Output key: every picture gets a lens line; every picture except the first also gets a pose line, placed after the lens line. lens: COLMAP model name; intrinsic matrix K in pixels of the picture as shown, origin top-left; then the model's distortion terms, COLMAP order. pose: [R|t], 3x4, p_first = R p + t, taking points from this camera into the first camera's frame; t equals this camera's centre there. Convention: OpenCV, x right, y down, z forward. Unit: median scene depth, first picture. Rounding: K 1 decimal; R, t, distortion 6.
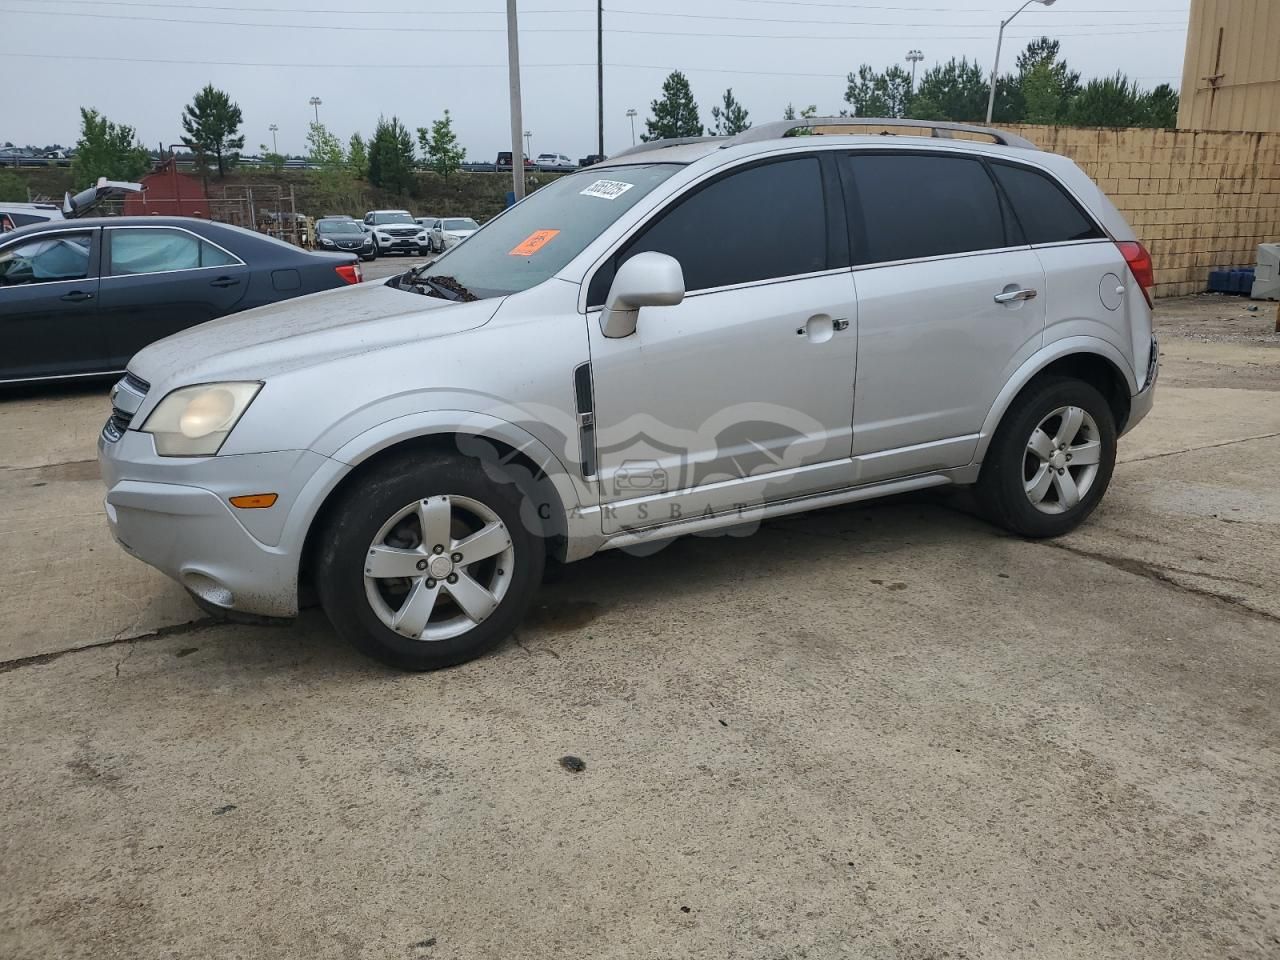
lens RADIAL K [[977.8, 0, 646.2], [0, 977.8, 473.8], [0, 0, 1]] dist [0.008514, 0.011959]
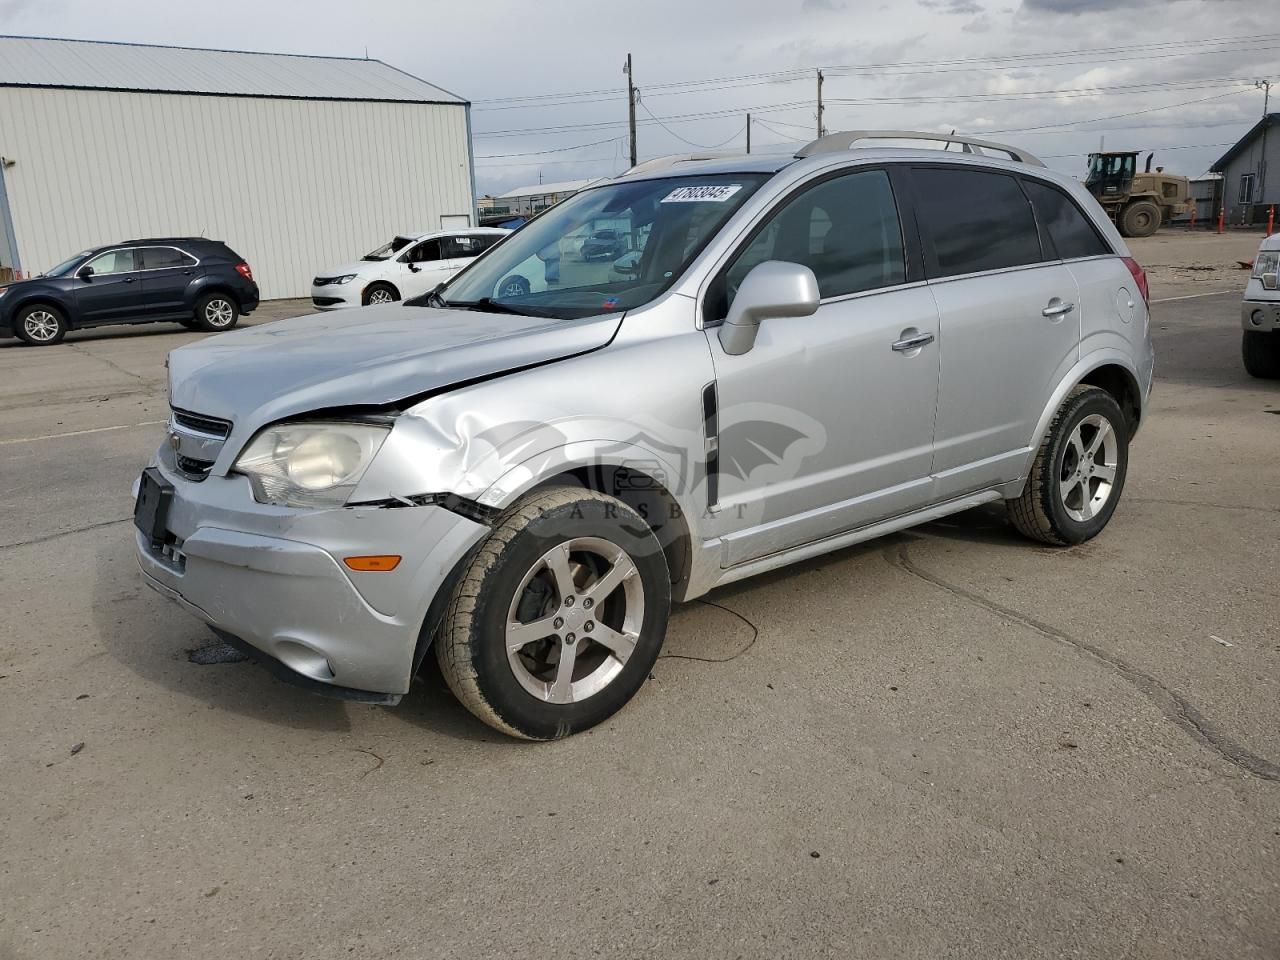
lens RADIAL K [[977.8, 0, 629.7], [0, 977.8, 472.8], [0, 0, 1]] dist [0.008514, 0.011959]
pose [[0.983178, -0.046291, 0.176687, -0.284306], [0.053403, 0.997934, -0.035713, -0.001231], [-0.174669, 0.044548, 0.983619, 0.110521]]
